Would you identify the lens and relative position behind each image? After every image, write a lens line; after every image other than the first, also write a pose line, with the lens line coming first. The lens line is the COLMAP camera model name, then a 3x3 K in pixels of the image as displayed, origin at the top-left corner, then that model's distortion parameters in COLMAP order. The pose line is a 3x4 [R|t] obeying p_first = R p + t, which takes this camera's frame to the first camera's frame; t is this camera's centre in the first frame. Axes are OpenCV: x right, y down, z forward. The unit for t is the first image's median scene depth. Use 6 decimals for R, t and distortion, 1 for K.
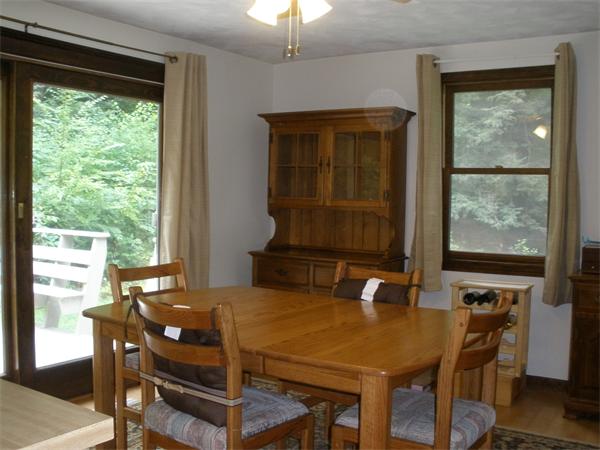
lens RADIAL K [[646.8, 0, 300.0], [0, 646.8, 225.0], [0, 0, 1]] dist [-0.319833, 0.426140]
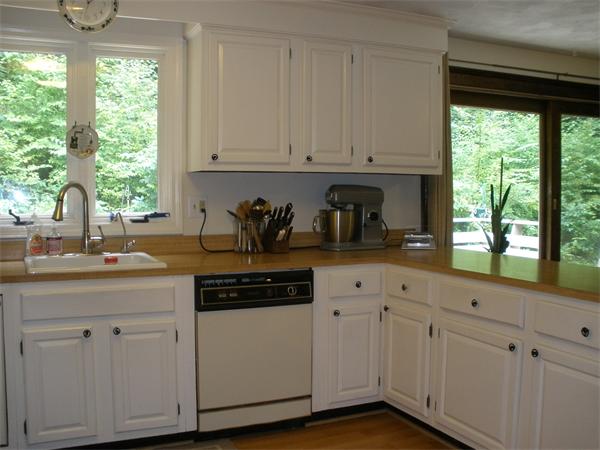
lens RADIAL K [[646.8, 0, 300.0], [0, 646.8, 225.0], [0, 0, 1]] dist [-0.319833, 0.426140]
pose [[0.853063, 0.012720, -0.521653, -0.181359], [-0.007470, 0.999898, 0.012165, 0.009551], [0.521754, -0.006480, 0.853071, -0.469215]]
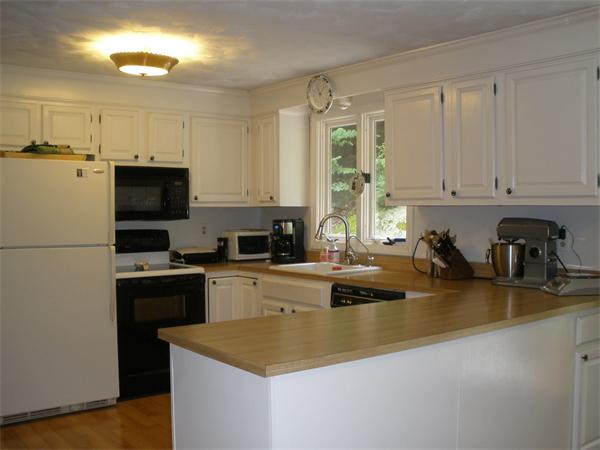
lens RADIAL K [[646.8, 0, 300.0], [0, 646.8, 225.0], [0, 0, 1]] dist [-0.319833, 0.426140]
pose [[-0.305908, -0.004350, -0.952051, 2.323095], [-0.050966, 0.998631, 0.011813, -0.154179], [0.950696, 0.052136, -0.305711, 3.666116]]
